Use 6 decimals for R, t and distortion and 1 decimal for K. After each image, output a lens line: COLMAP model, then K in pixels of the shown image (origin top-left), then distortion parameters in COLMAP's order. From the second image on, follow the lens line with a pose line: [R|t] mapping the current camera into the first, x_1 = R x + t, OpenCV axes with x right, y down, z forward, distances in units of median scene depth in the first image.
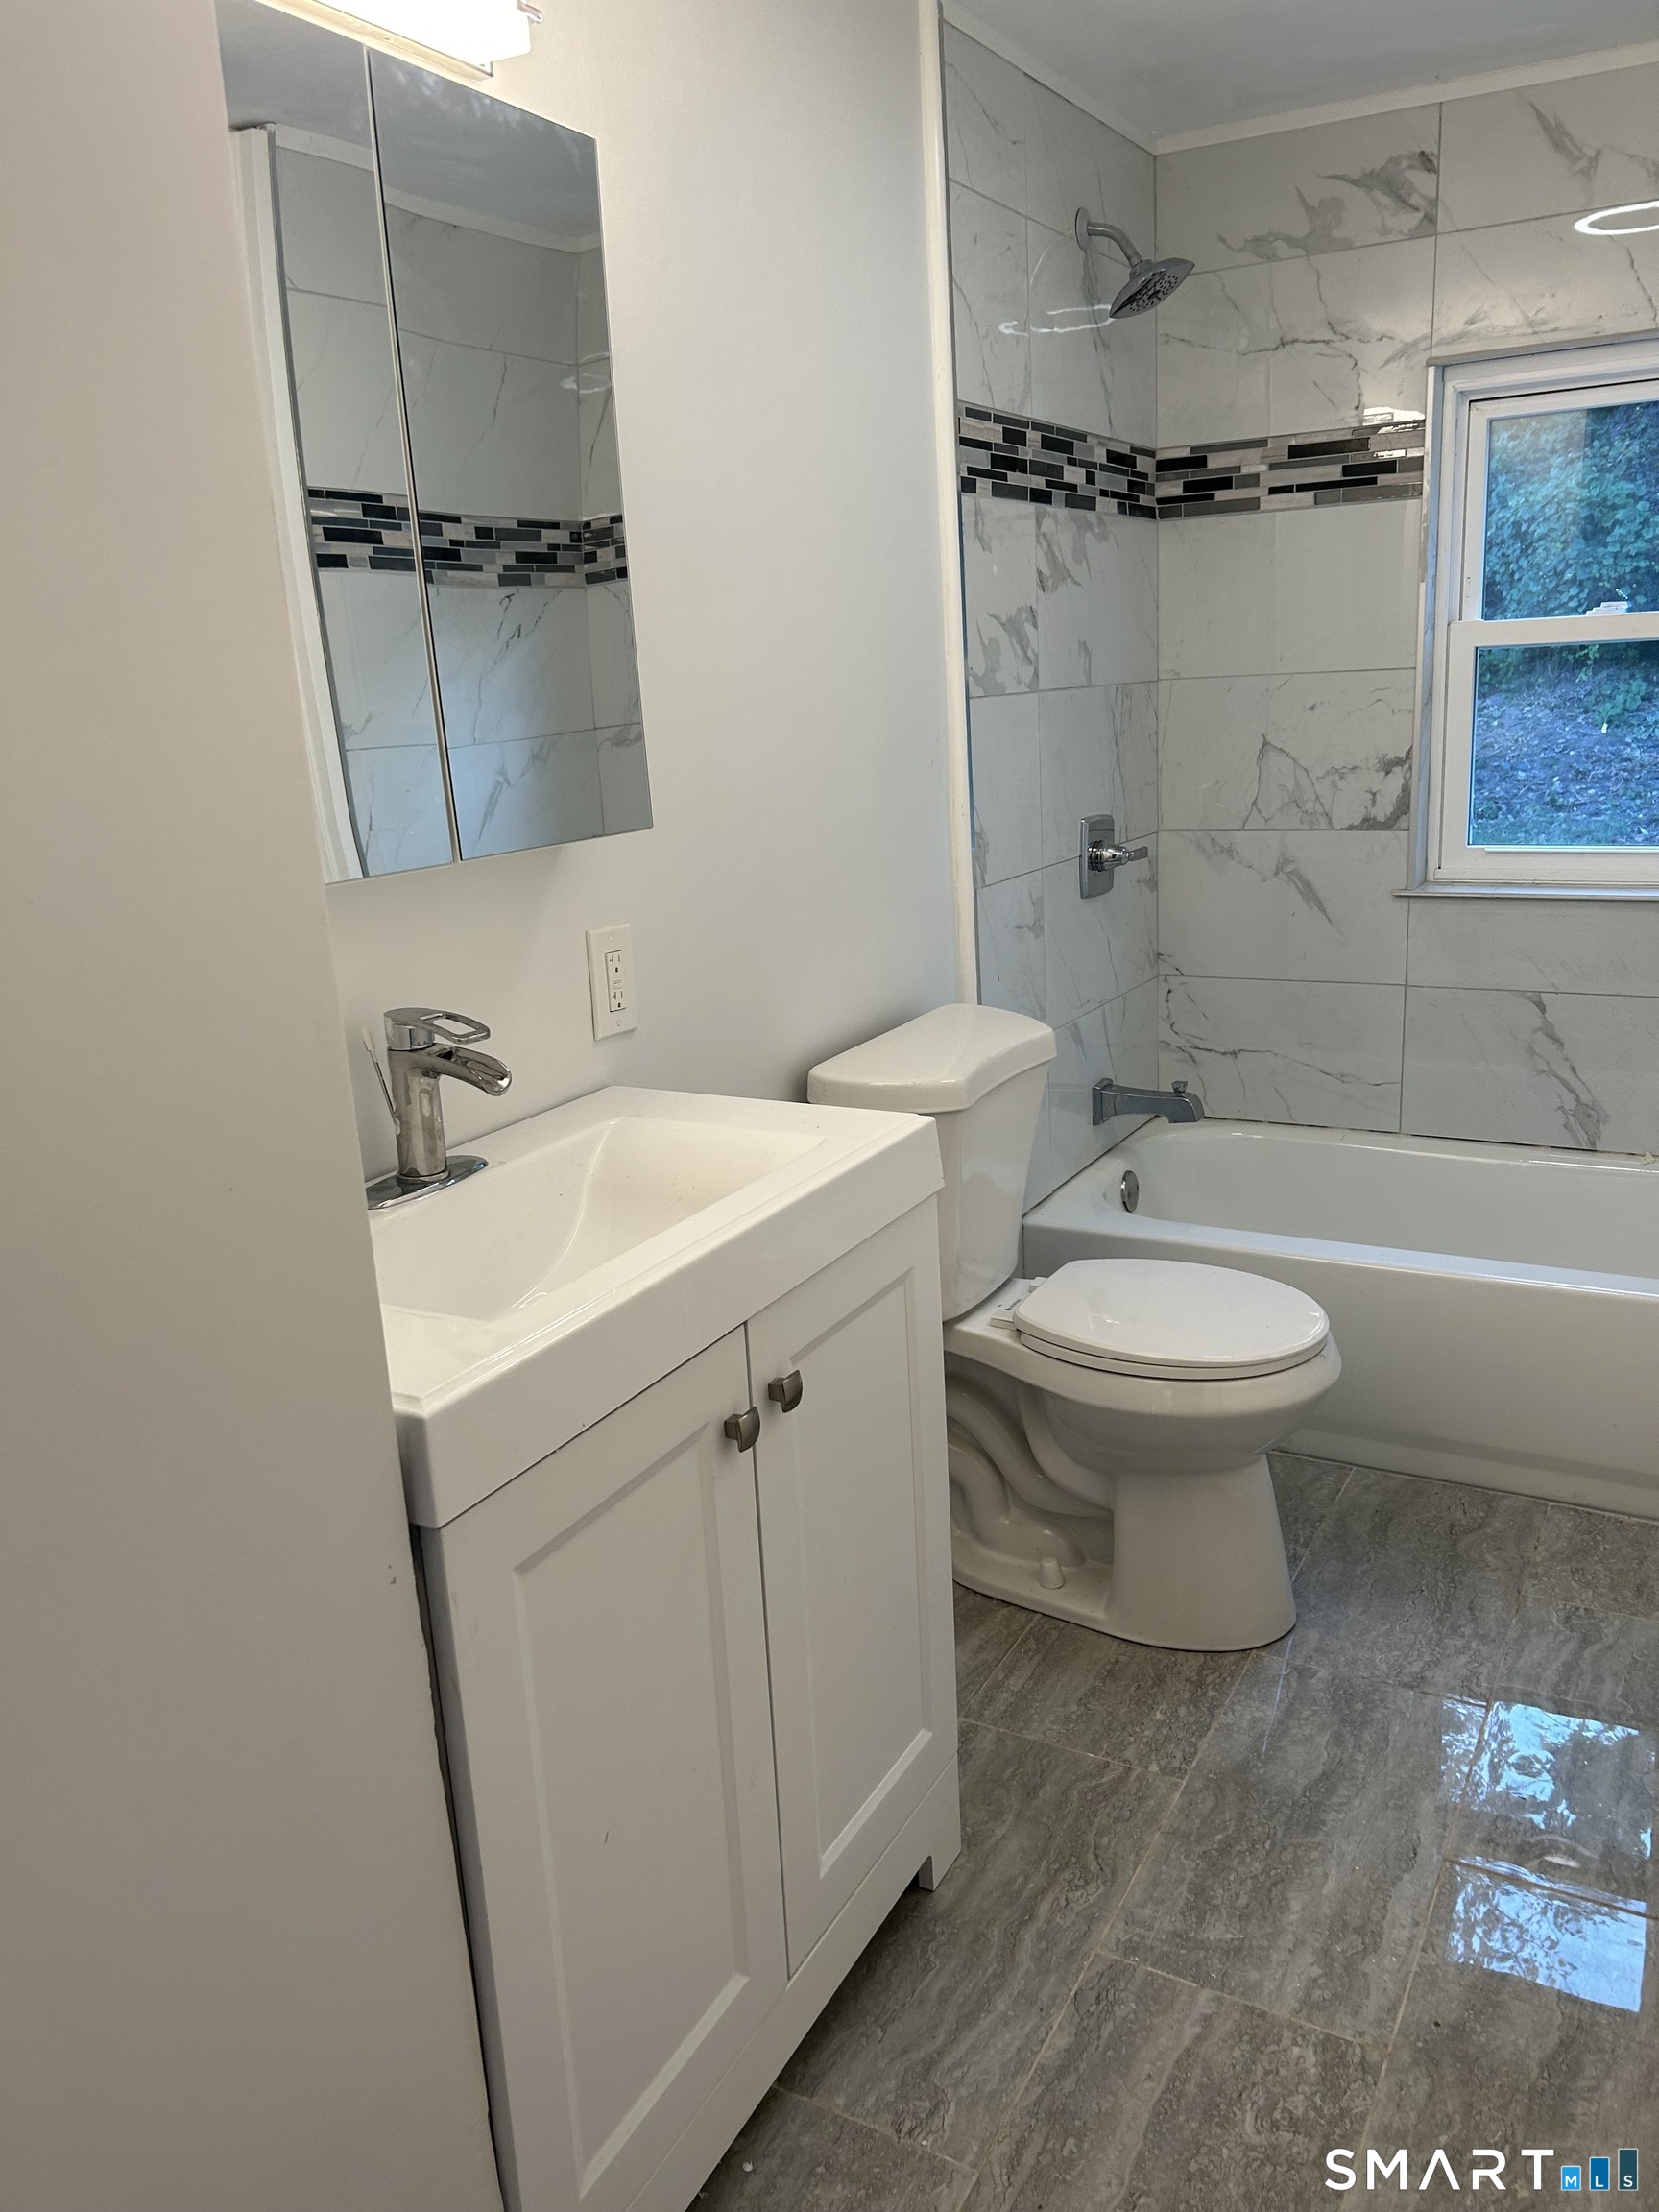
lens RADIAL K [[1666.4, 0, 829.5], [0, 1666.4, 1106.0], [0, 0, 1]] dist [0.036705, -0.036660]
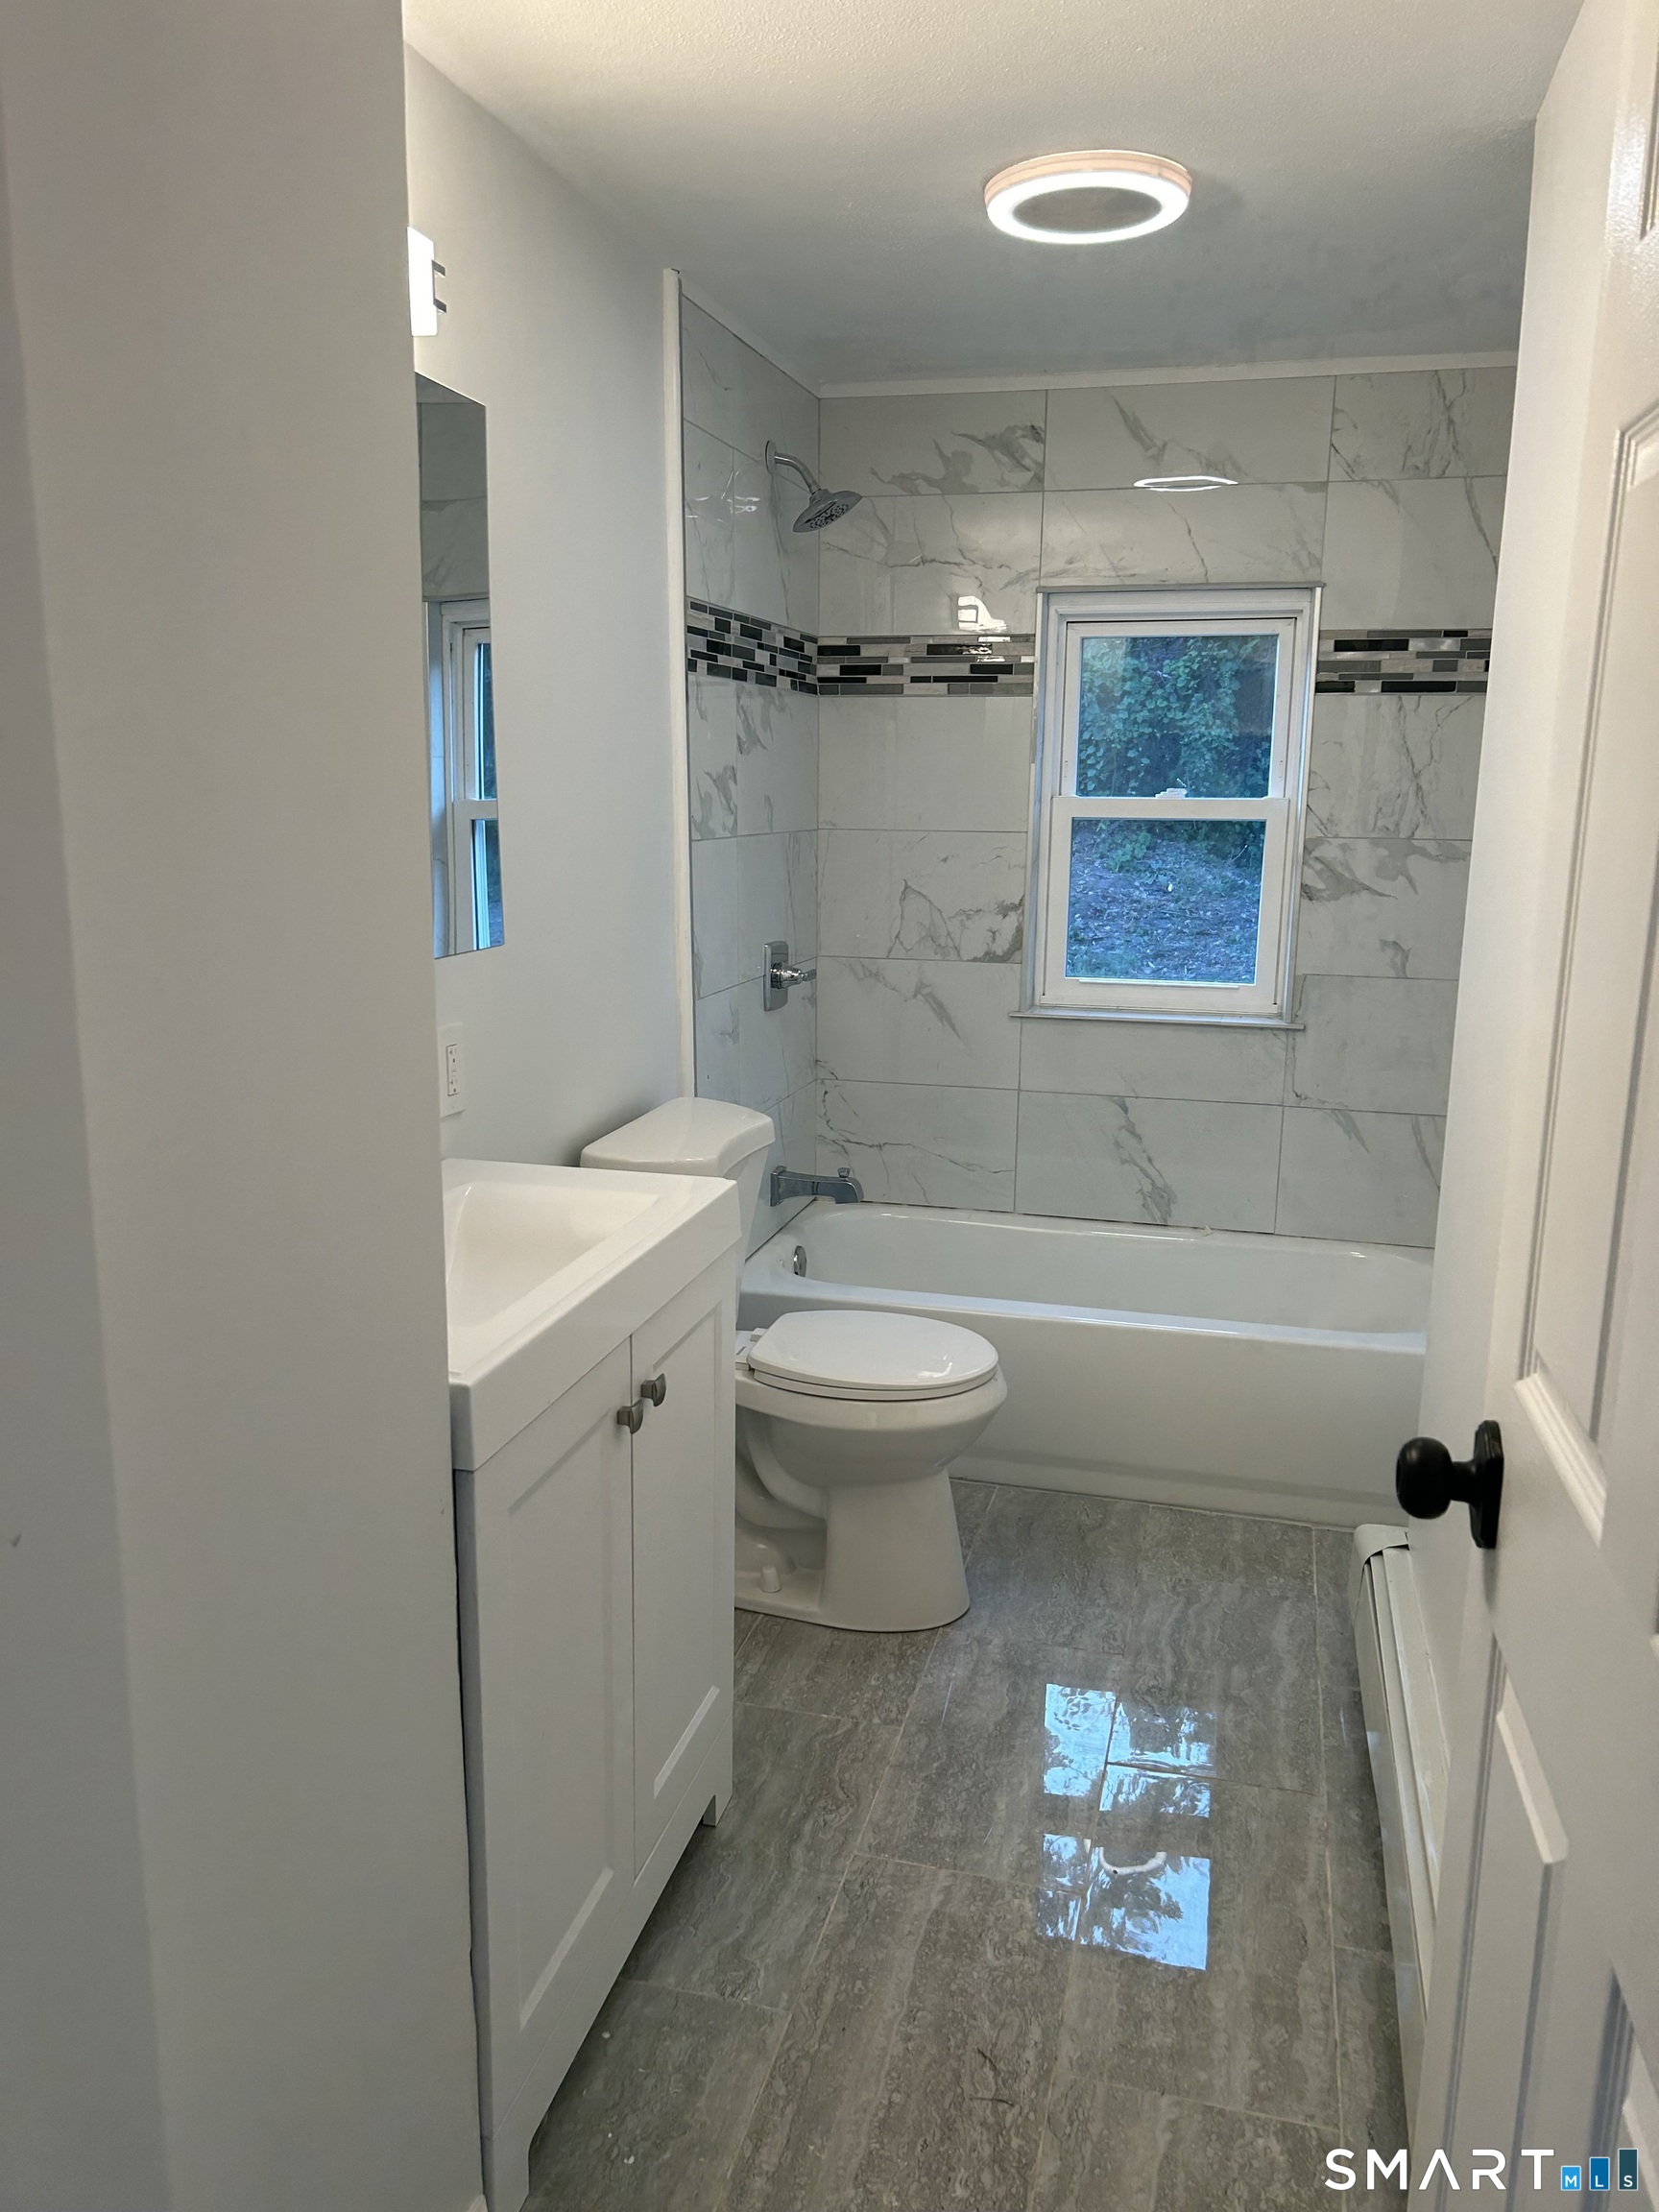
lens RADIAL K [[1668.2, 0, 789.2], [0, 1668.2, 1121.2], [0, 0, 1]] dist [0.089199, -0.180946]
pose [[0.970274, 0.009676, 0.241814, -0.127287], [0.004047, 0.998412, -0.056189, 0.020381], [-0.241974, 0.055498, 0.968694, -0.149169]]
